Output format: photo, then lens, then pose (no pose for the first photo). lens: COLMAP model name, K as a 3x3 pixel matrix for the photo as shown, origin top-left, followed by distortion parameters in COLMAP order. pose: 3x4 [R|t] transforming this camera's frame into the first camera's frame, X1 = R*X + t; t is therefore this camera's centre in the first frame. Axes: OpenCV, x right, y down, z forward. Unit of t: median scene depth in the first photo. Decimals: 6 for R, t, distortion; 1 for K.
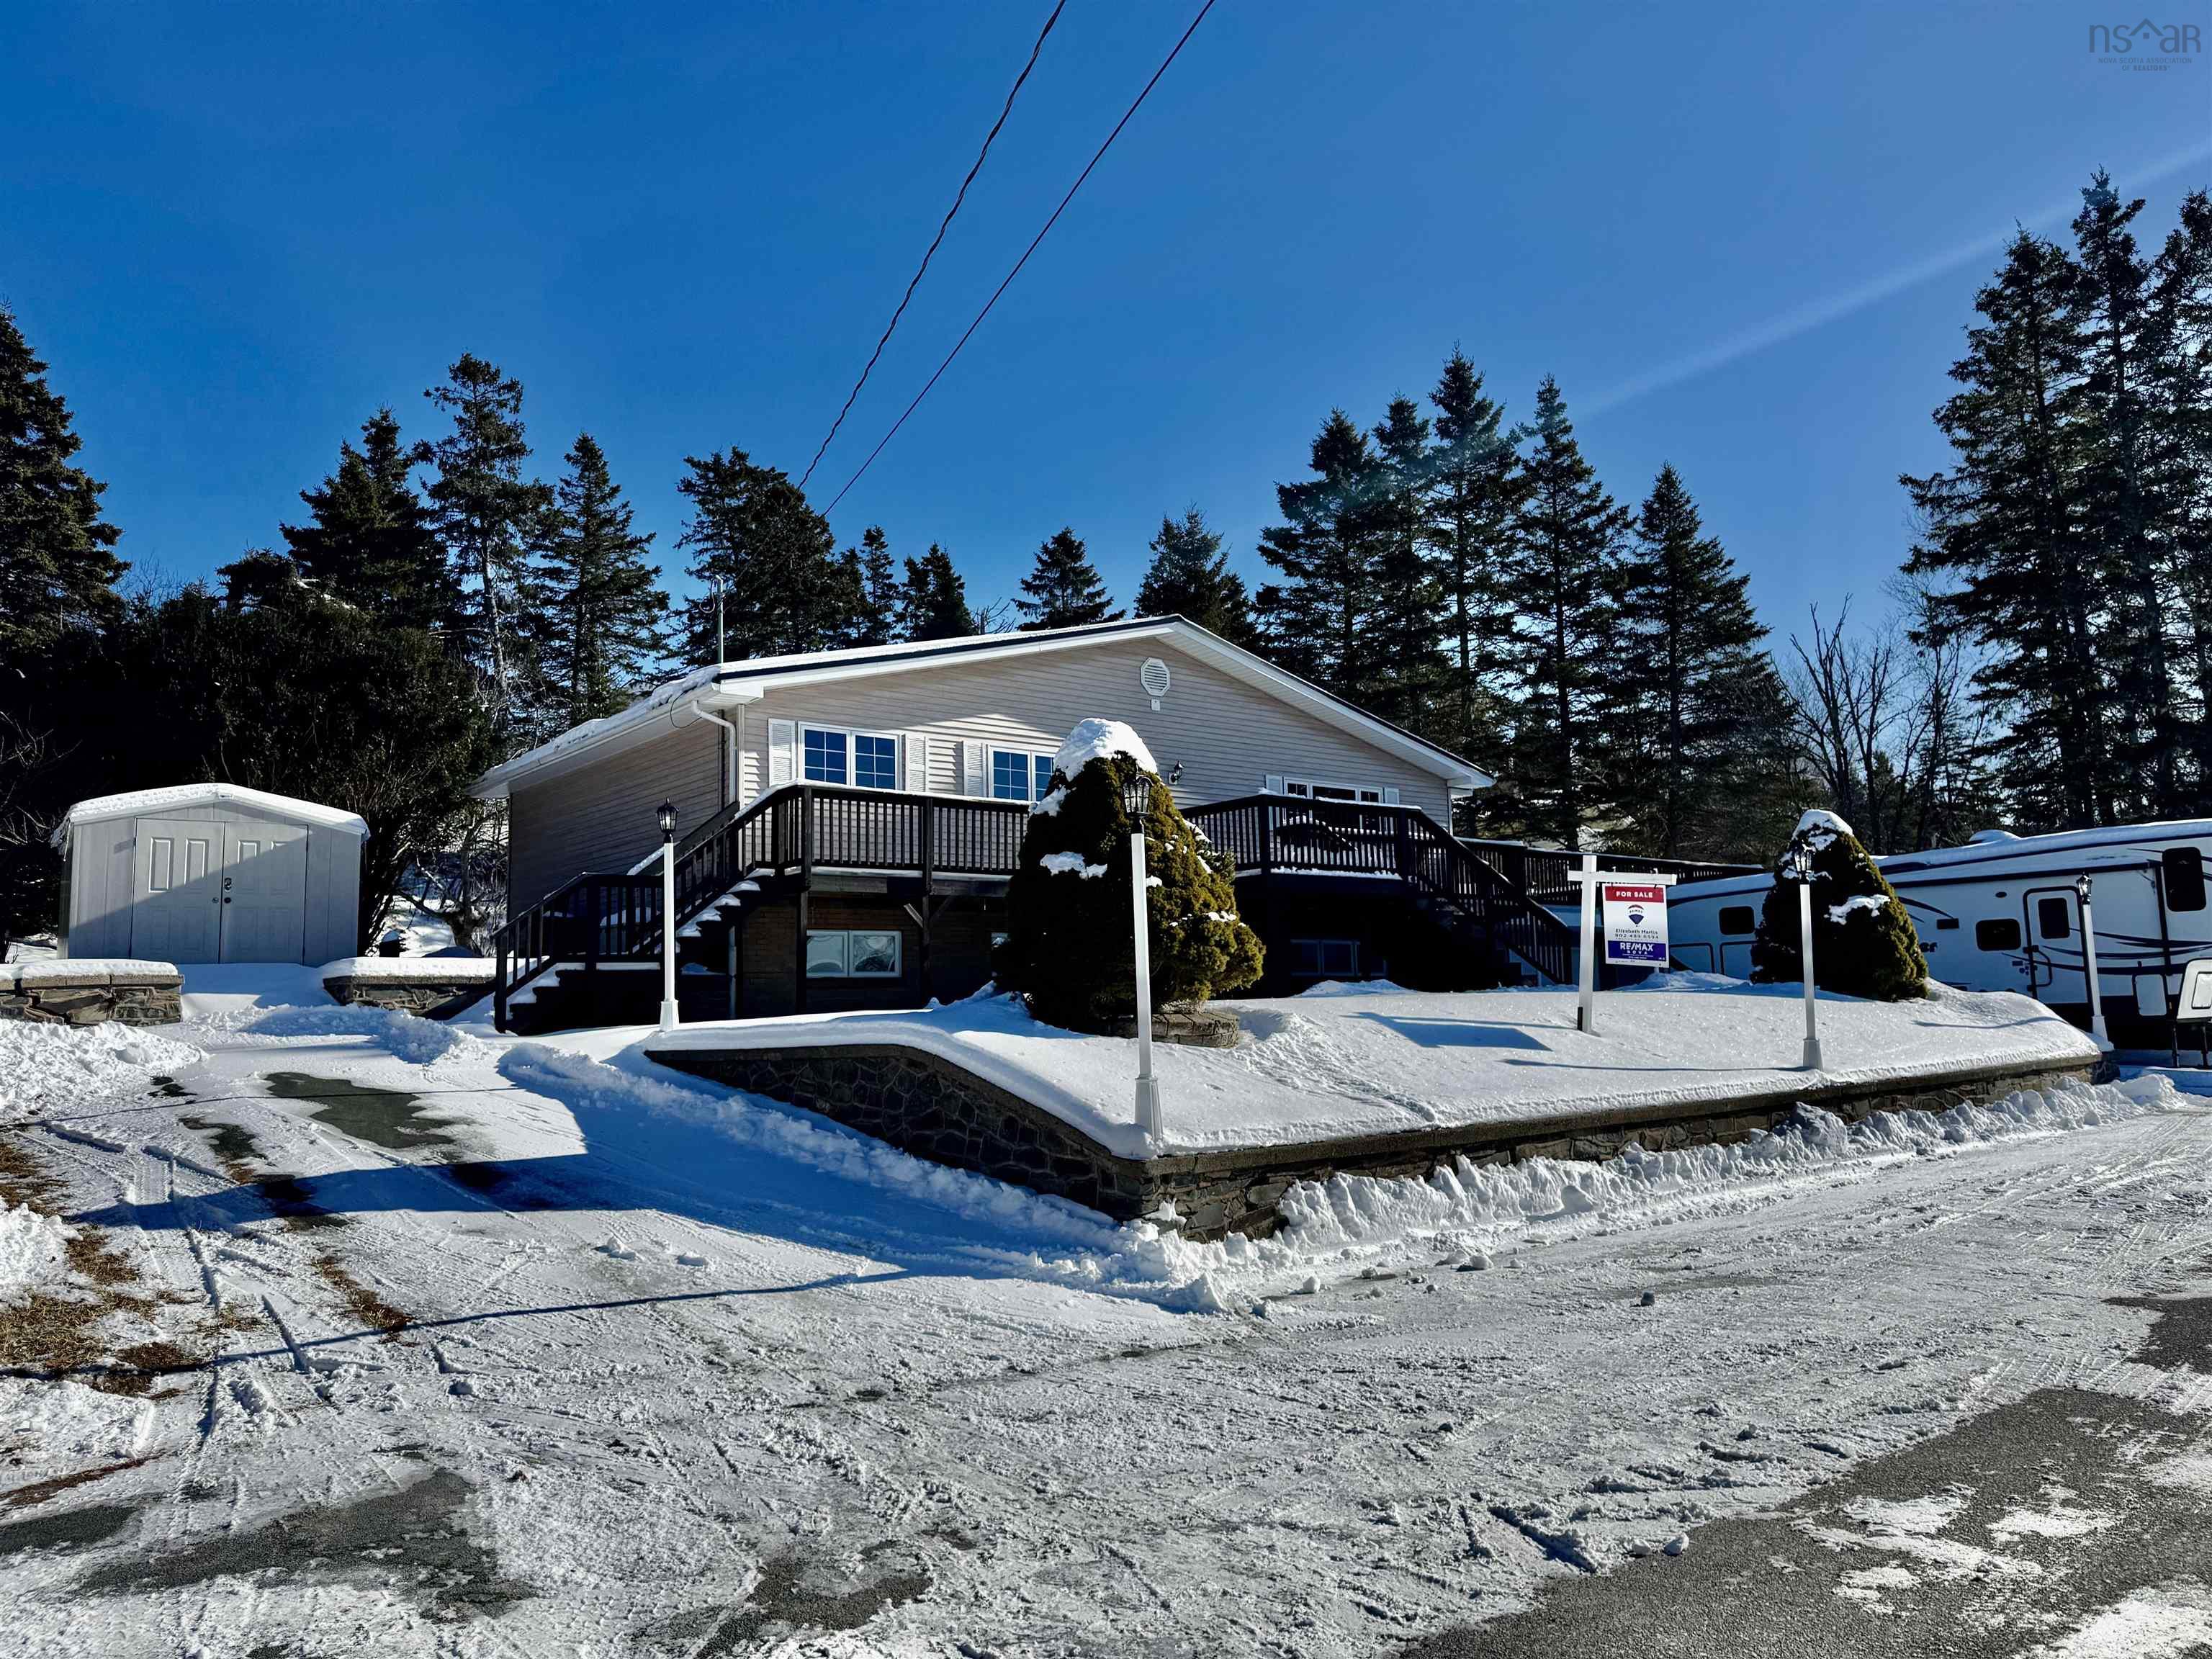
lens RADIAL K [[1561.9, 0, 1106.0], [0, 1561.9, 829.5], [0, 0, 1]] dist [0.118219, -0.146182]
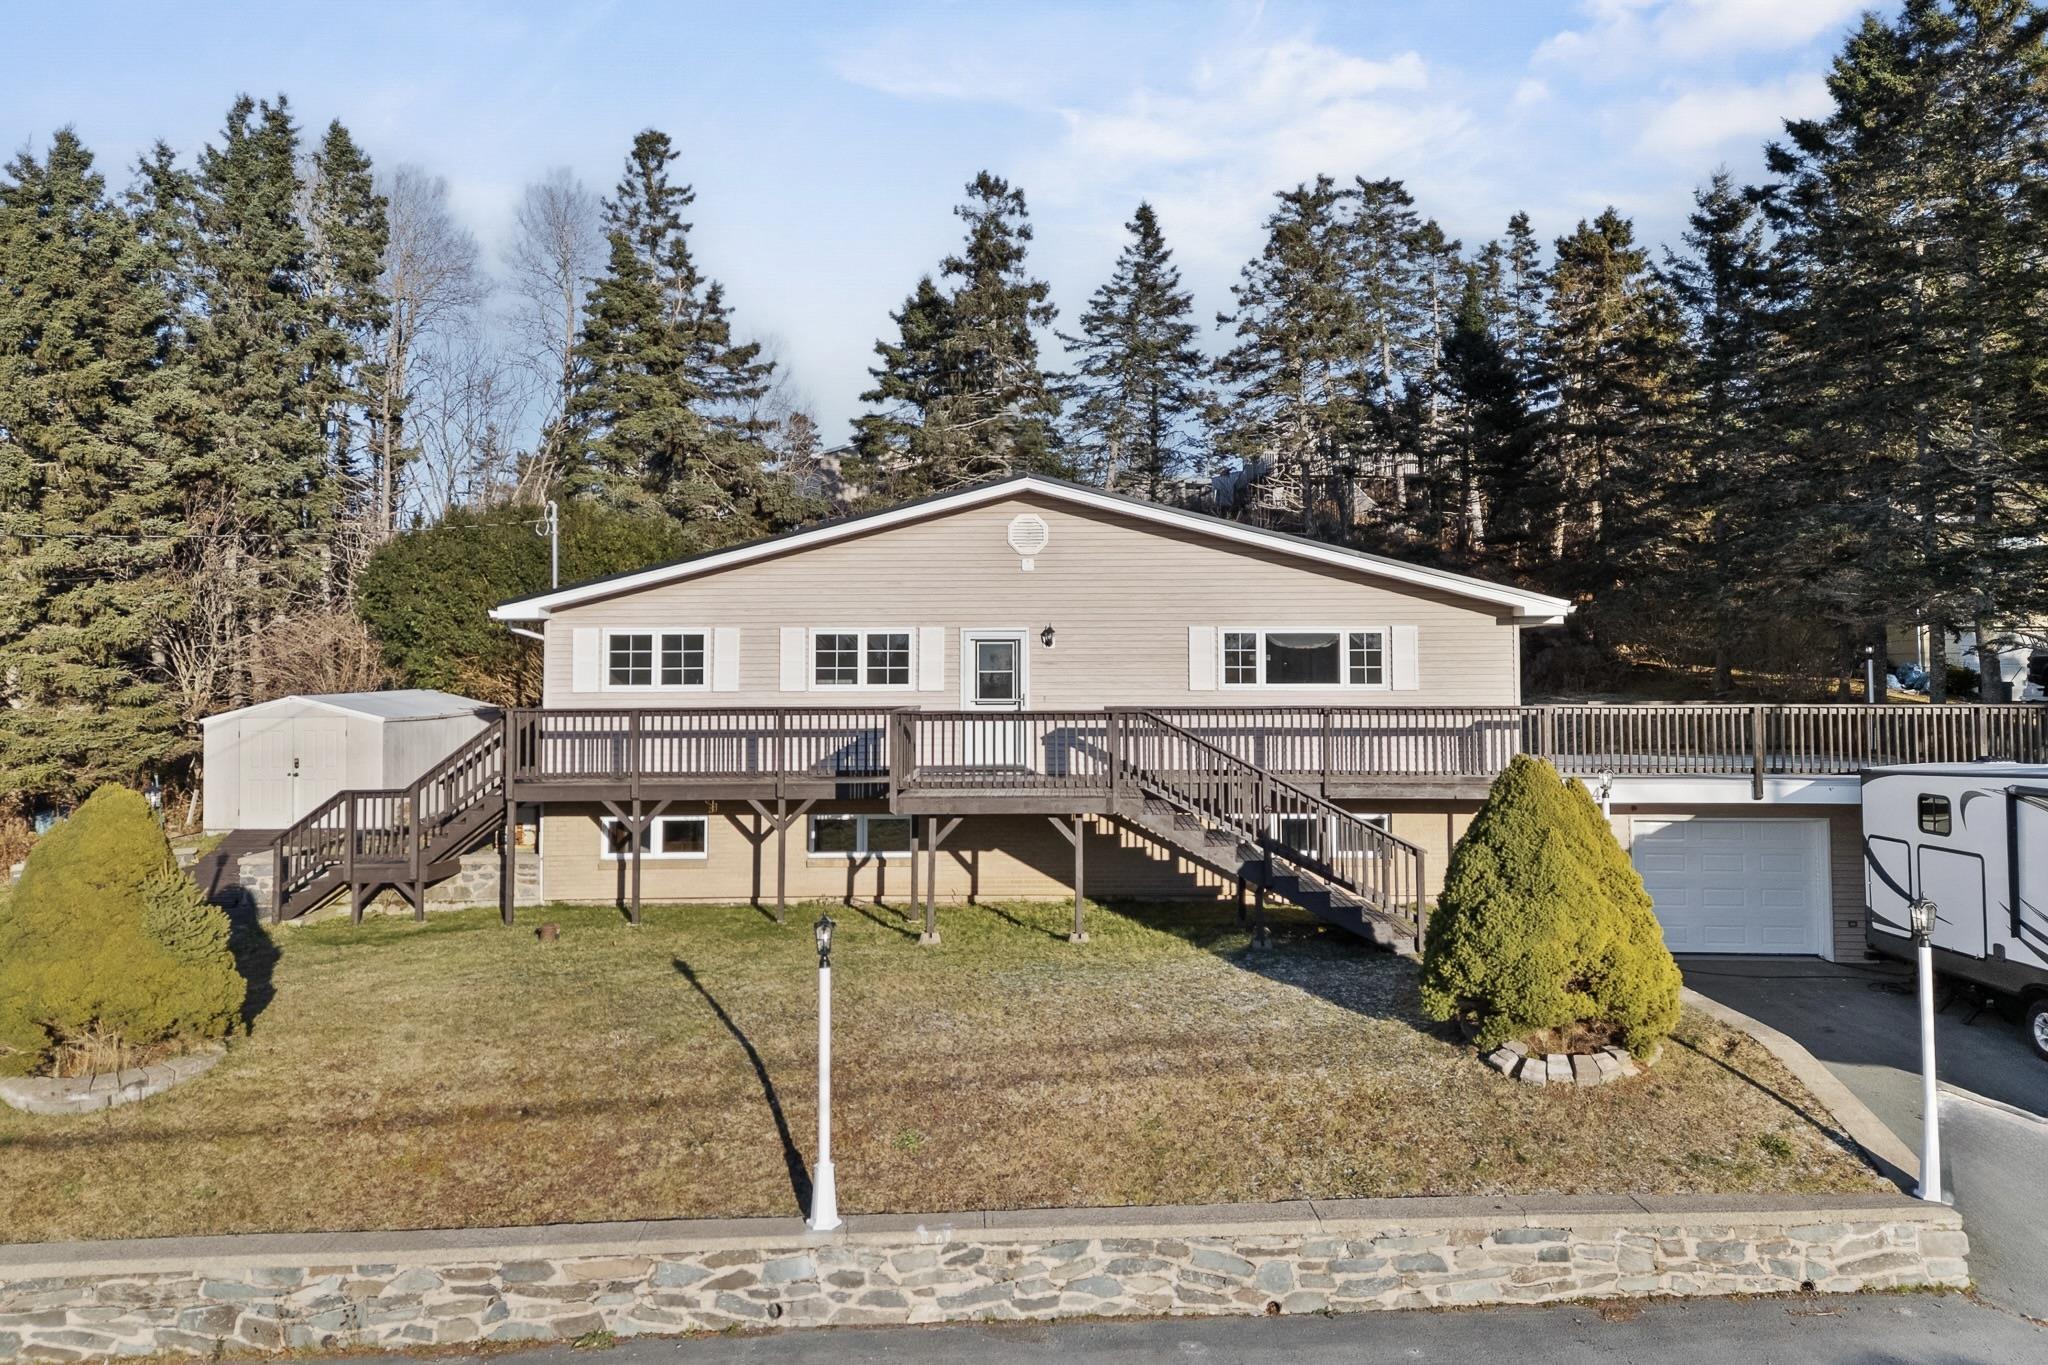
lens RADIAL K [[1499.0, 0, 1028.6], [0, 1499.0, 620.1], [0, 0, 1]] dist [0.099677, -0.084636]
pose [[0.774006, 0.000084, -0.633179, 0.325511], [0.061097, 0.995324, 0.074819, -0.061914], [0.630224, -0.096596, 0.770381, 0.167629]]
